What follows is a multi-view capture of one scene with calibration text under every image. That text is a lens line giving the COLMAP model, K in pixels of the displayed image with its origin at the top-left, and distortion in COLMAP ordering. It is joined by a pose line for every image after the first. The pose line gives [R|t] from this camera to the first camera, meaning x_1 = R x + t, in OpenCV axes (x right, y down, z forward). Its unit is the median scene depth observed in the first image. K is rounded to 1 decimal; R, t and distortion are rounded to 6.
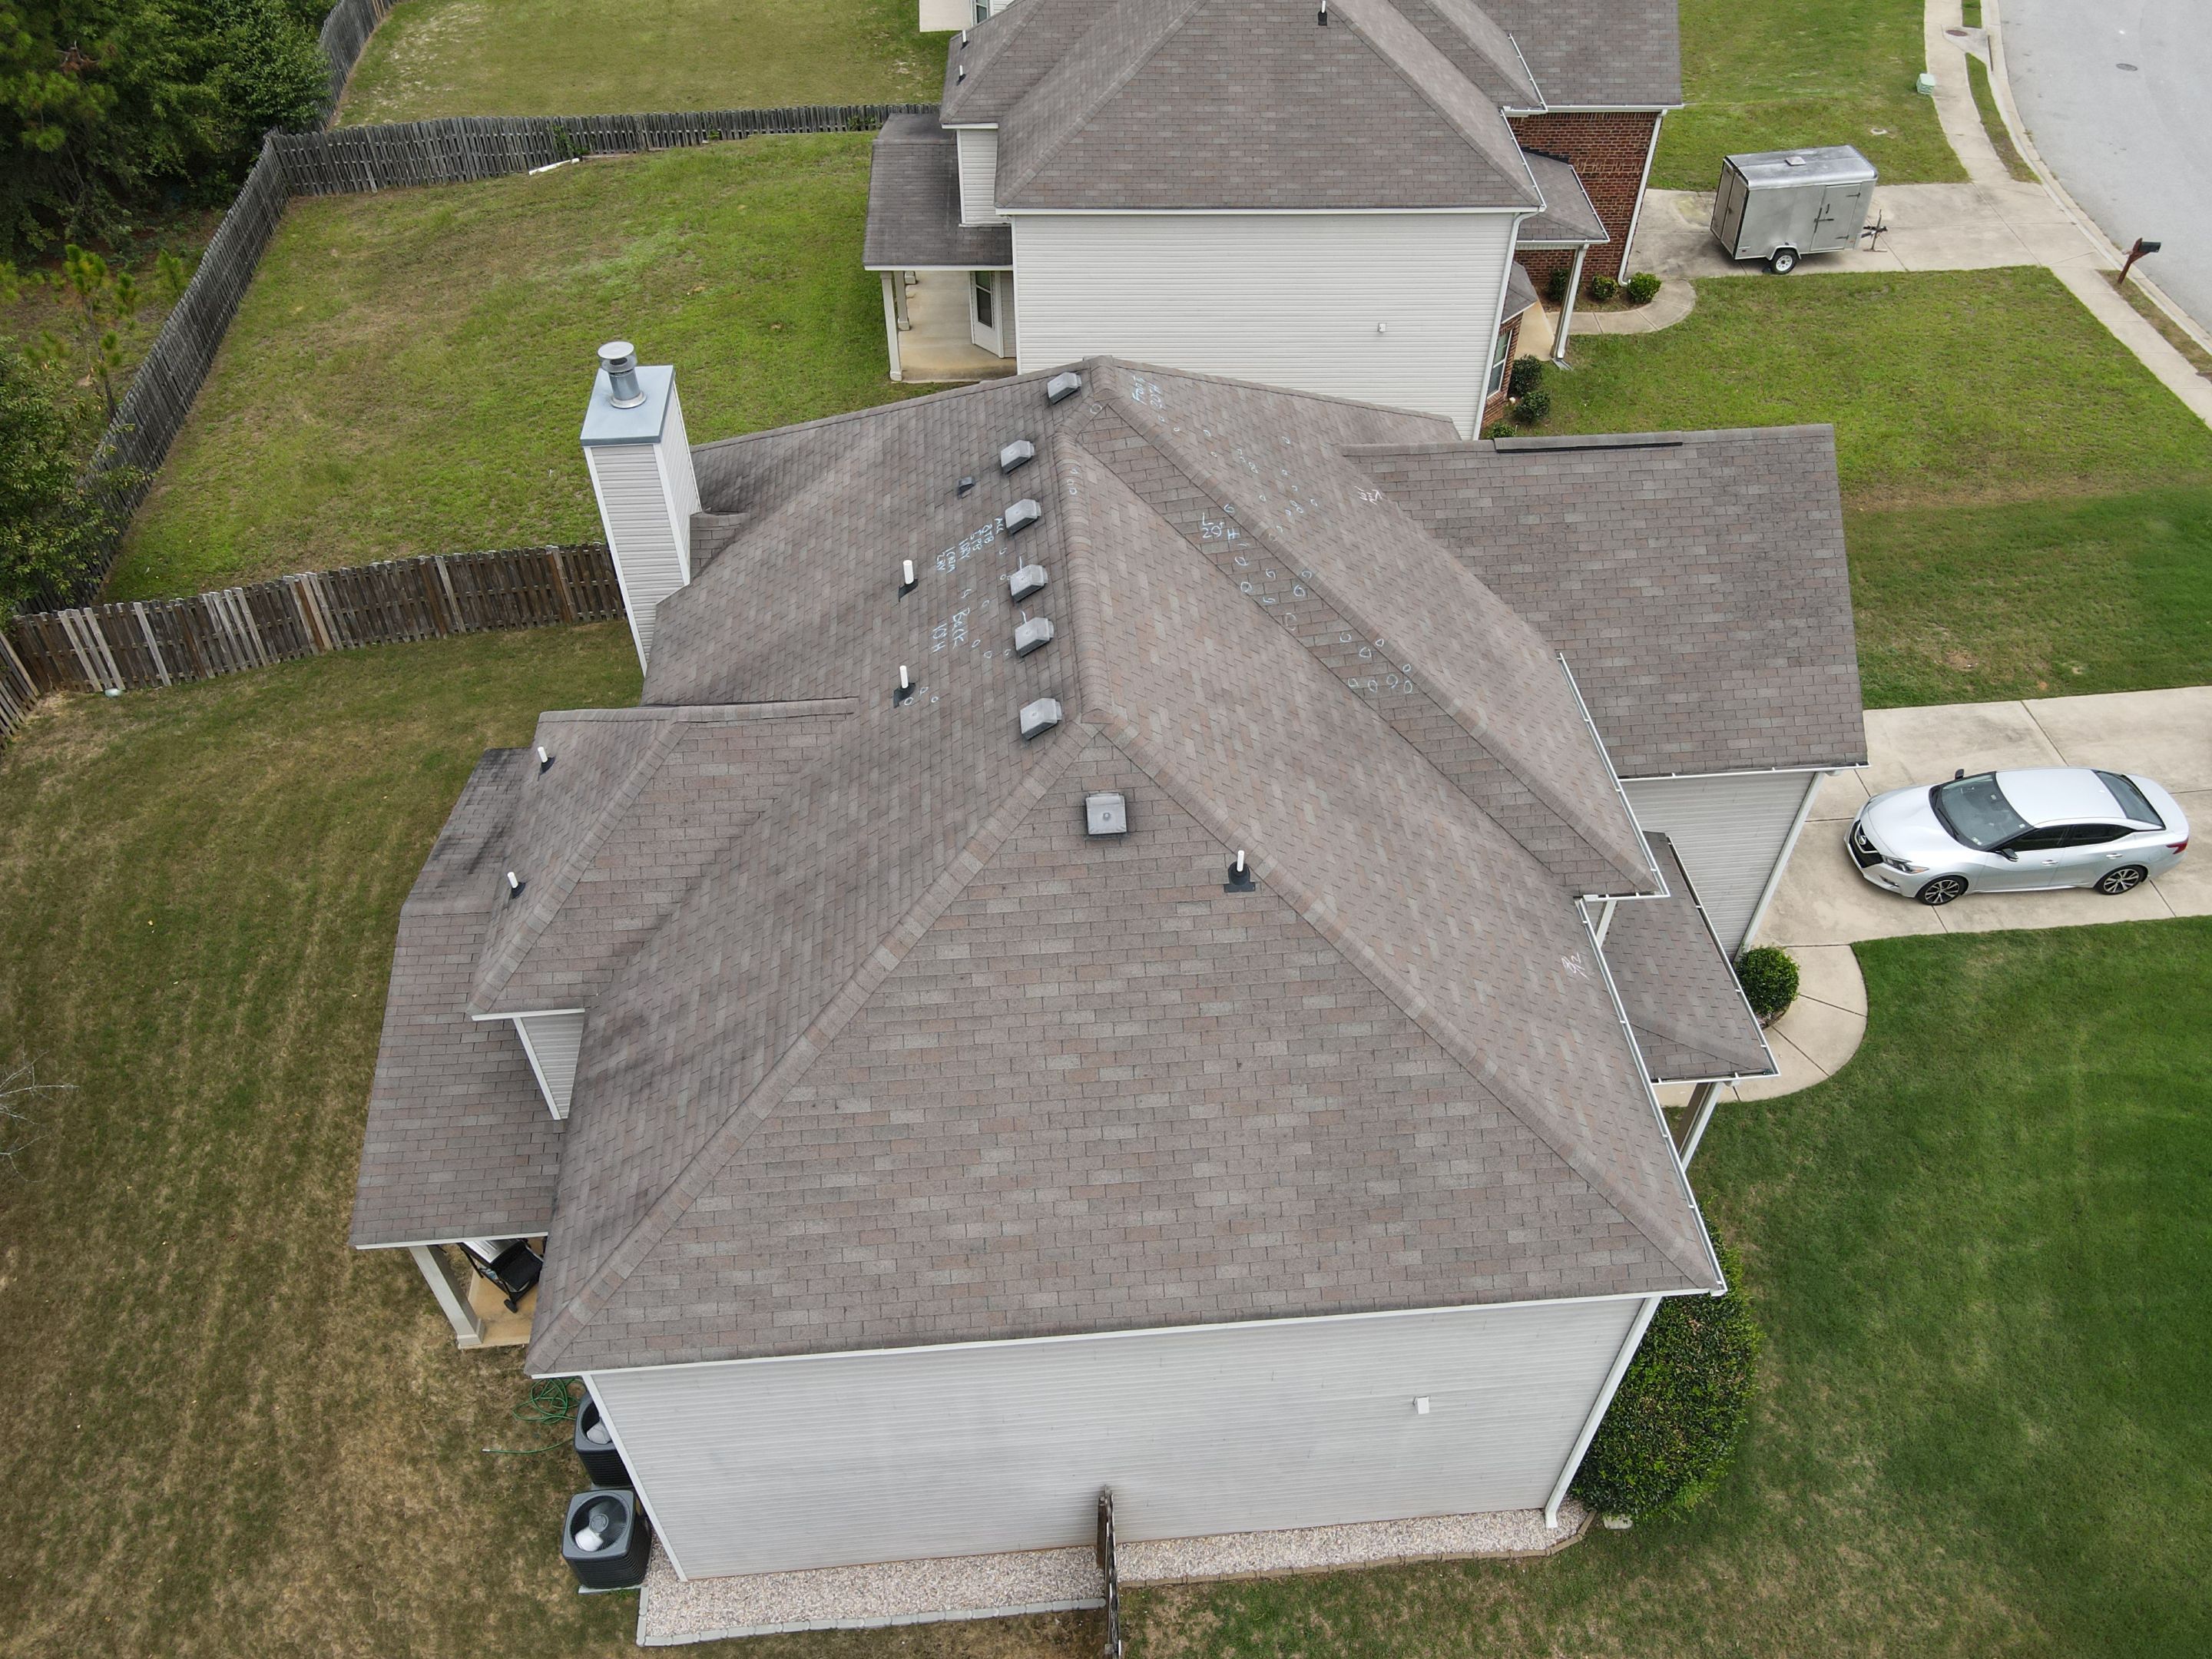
lens RADIAL K [[1629.6, 0, 1115.3], [0, 1629.6, 830.5], [0, 0, 1]] dist [-0.003093, 0.031184]
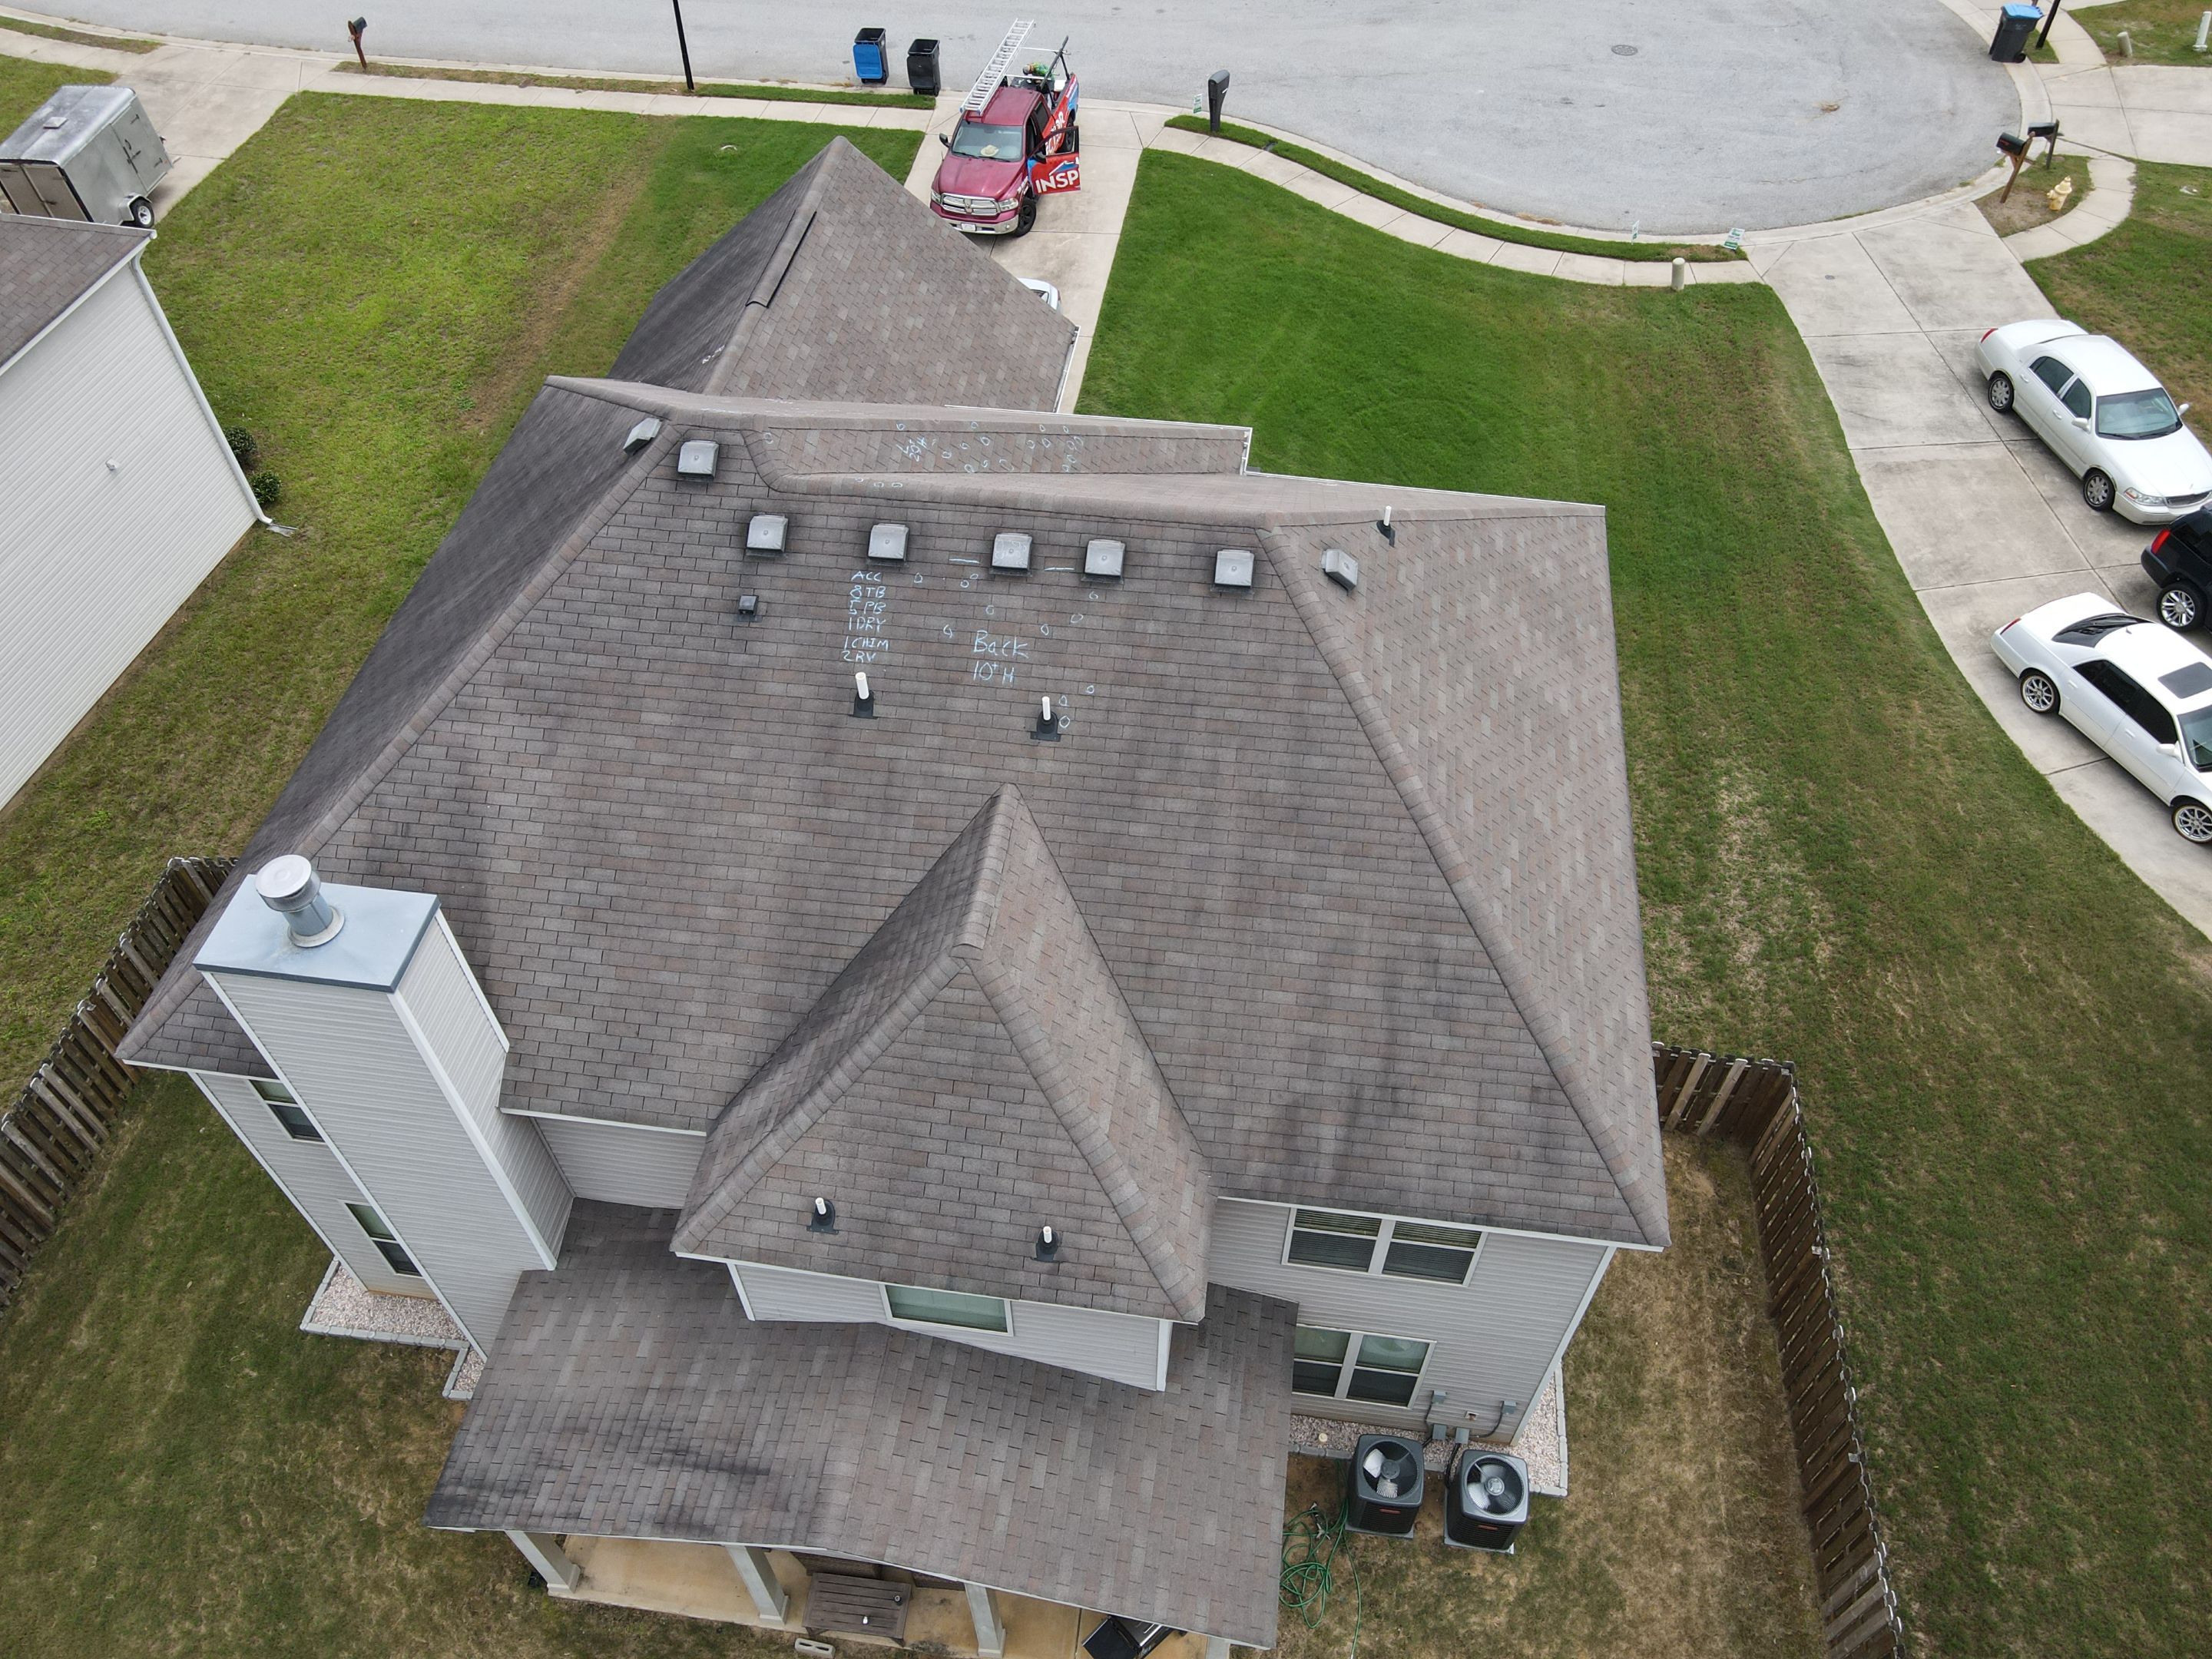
lens RADIAL K [[1629.6, 0, 1115.3], [0, 1629.6, 830.5], [0, 0, 1]] dist [-0.003093, 0.031184]
pose [[0.220904, -0.741168, 0.633934, -0.618125], [0.693922, 0.576183, 0.431840, -0.347546], [-0.685327, 0.344505, 0.641594, 0.338677]]
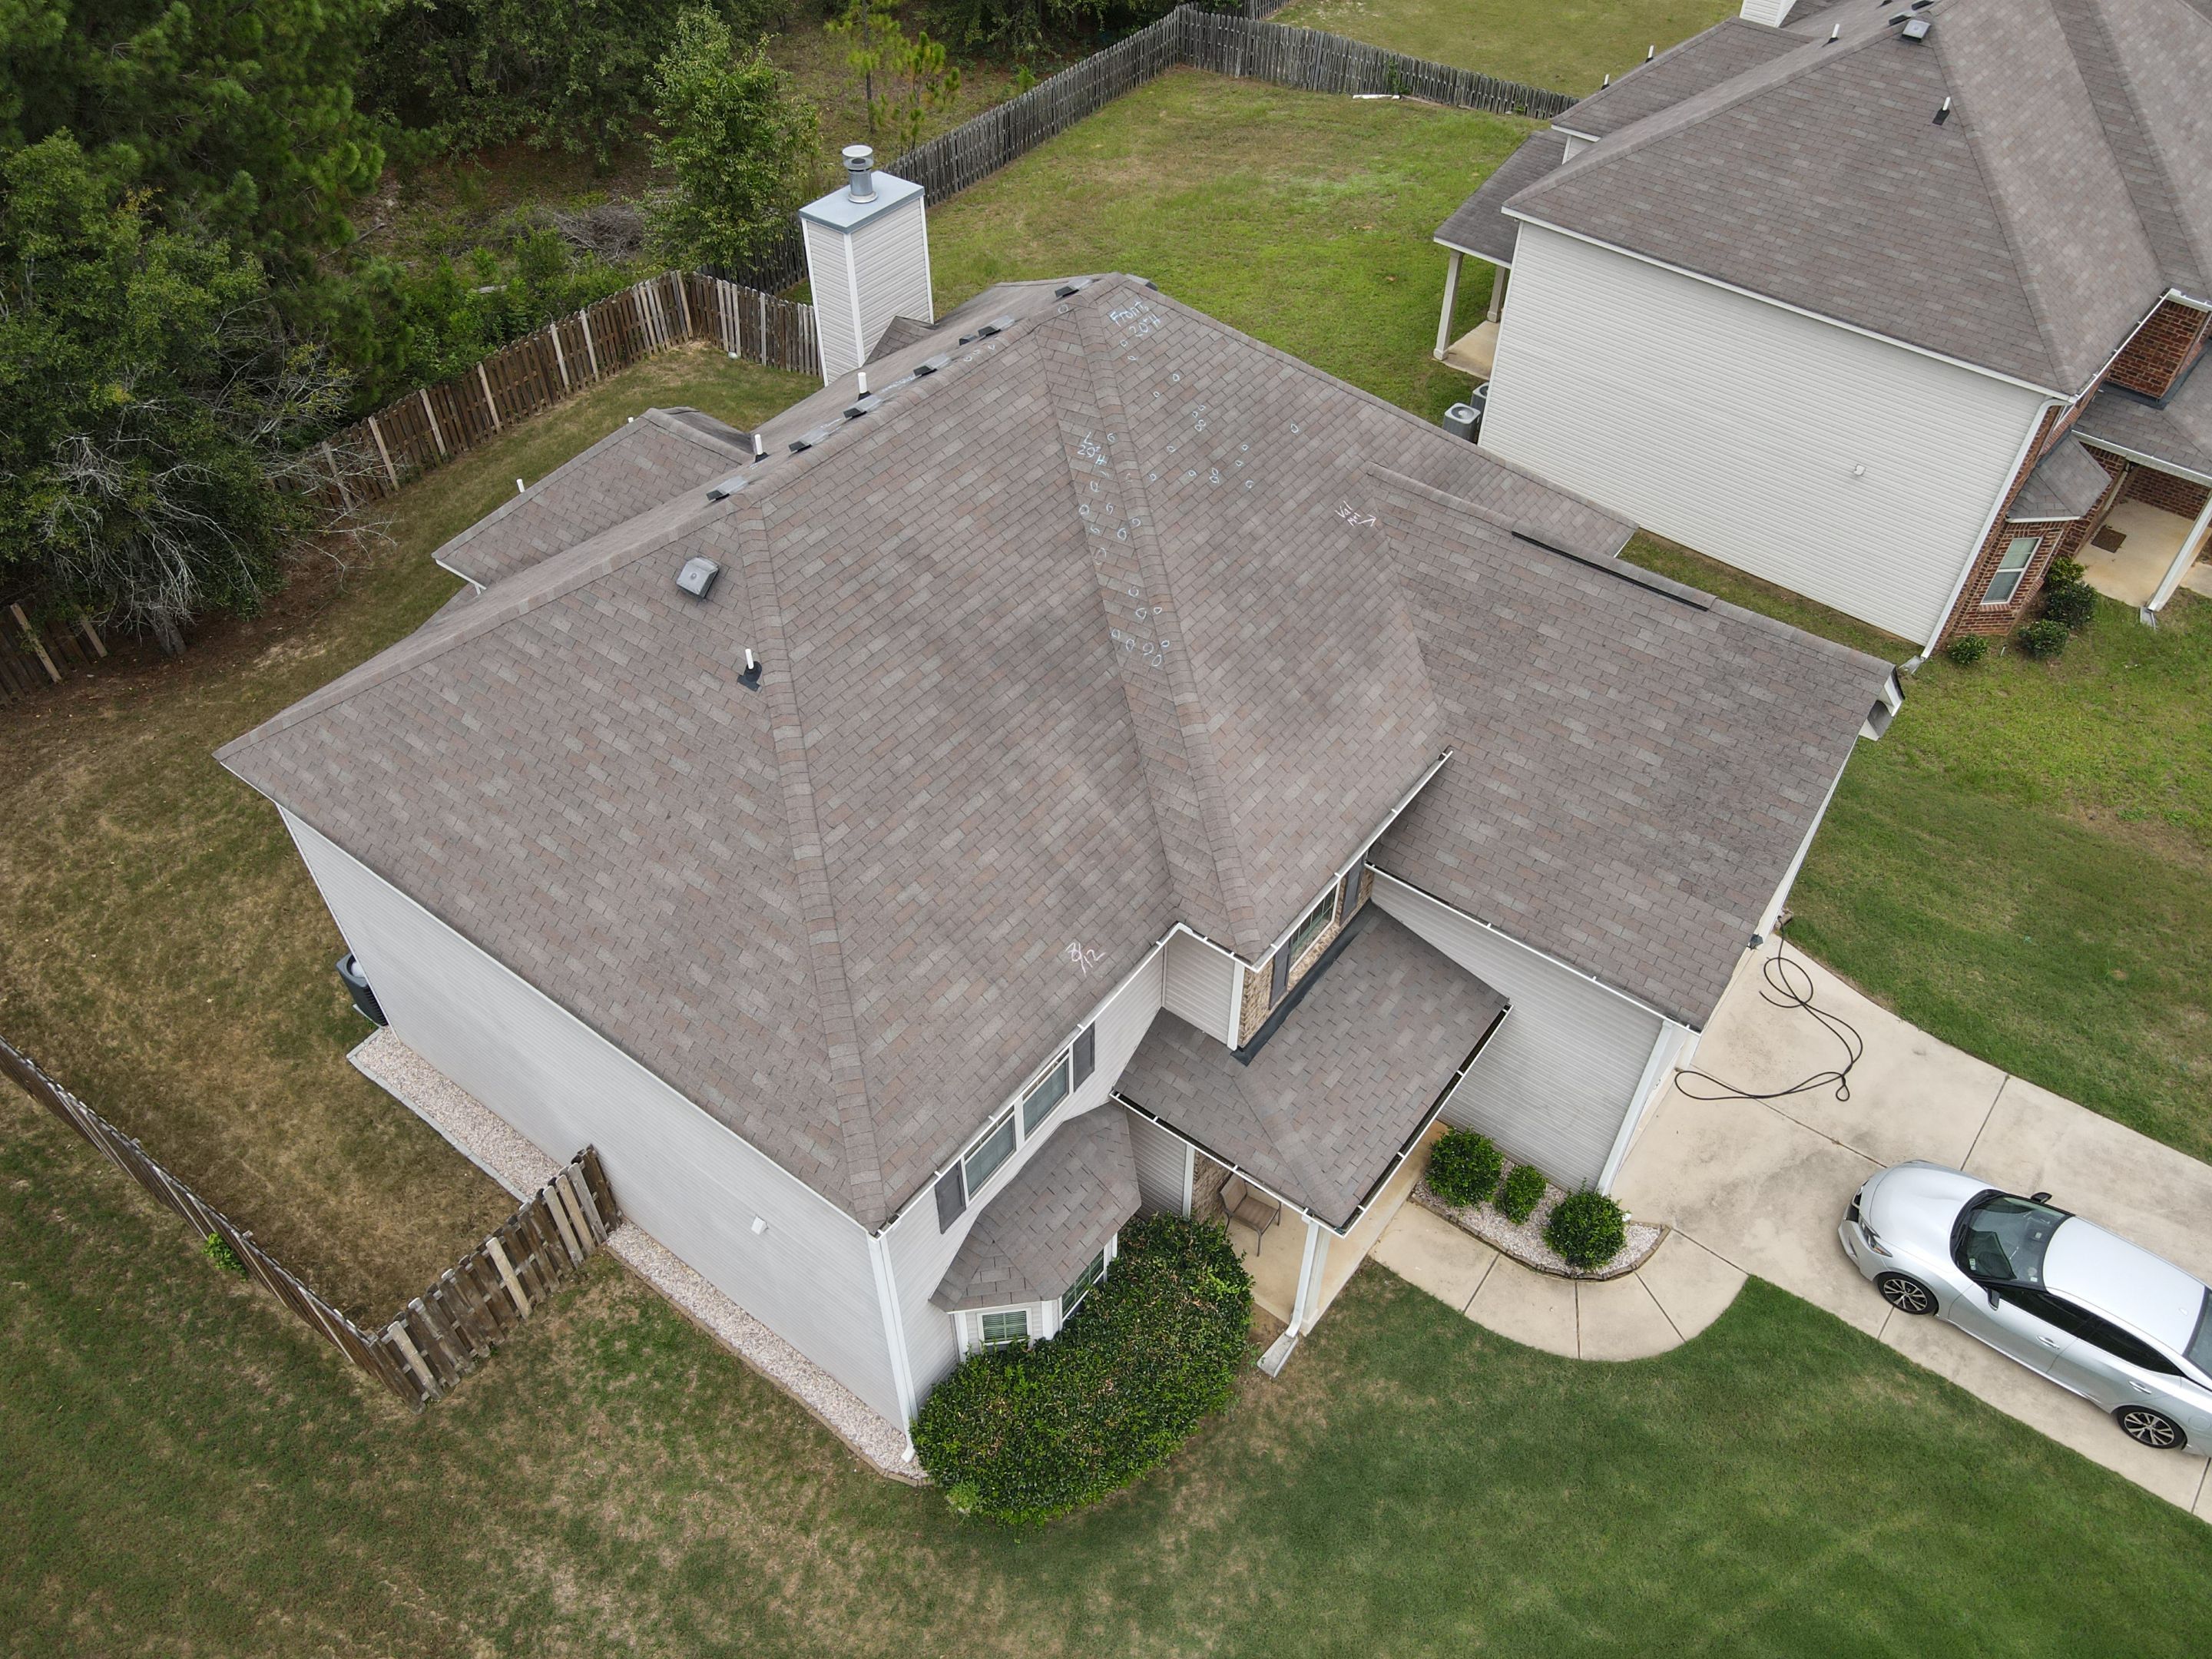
lens RADIAL K [[1629.6, 0, 1115.3], [0, 1629.6, 830.5], [0, 0, 1]] dist [-0.003093, 0.031184]
pose [[0.747906, 0.472874, -0.465861, 0.605551], [-0.472892, 0.872065, 0.126000, -0.099491], [0.465843, 0.126066, 0.875841, 0.108628]]
